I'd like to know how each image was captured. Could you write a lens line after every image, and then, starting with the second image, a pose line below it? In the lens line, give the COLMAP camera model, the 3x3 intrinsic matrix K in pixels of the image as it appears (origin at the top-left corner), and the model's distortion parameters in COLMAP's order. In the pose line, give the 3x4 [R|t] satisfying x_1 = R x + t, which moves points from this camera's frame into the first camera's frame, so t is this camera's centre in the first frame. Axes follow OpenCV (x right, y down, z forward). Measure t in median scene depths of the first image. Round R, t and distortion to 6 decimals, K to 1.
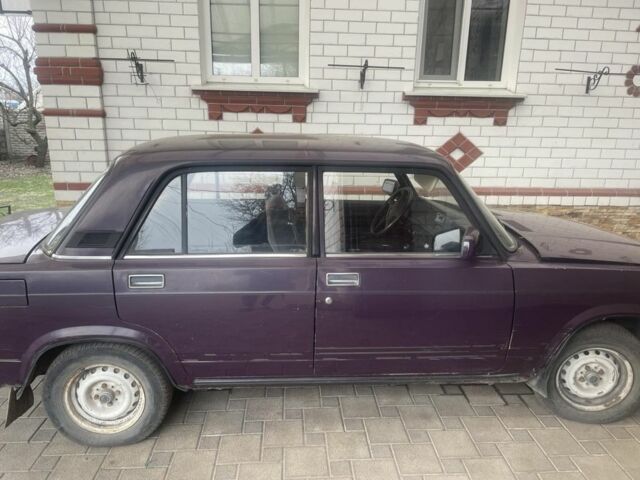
lens RADIAL K [[462.1, 0, 315.5], [0, 462.1, 243.6], [0, 0, 1]] dist [0.048221, -0.053799]
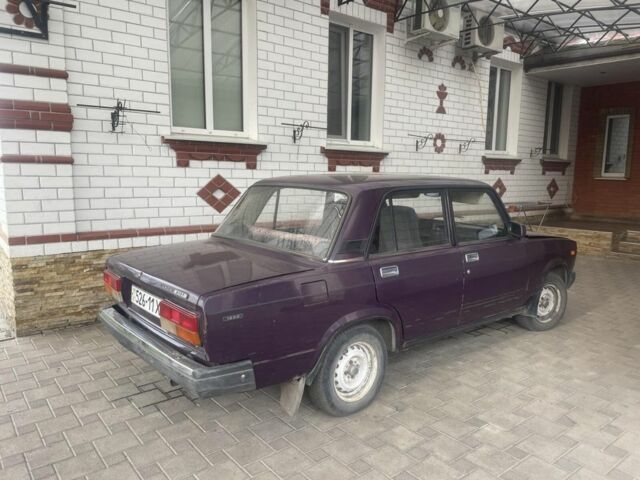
lens RADIAL K [[462.1, 0, 322.0], [0, 462.1, 240.0], [0, 0, 1]] dist [0.048221, -0.053799]
pose [[0.824129, -0.085905, 0.559850, -0.573684], [0.137530, 0.989201, -0.050664, 0.000030], [-0.549452, 0.118750, 0.827043, -0.047375]]
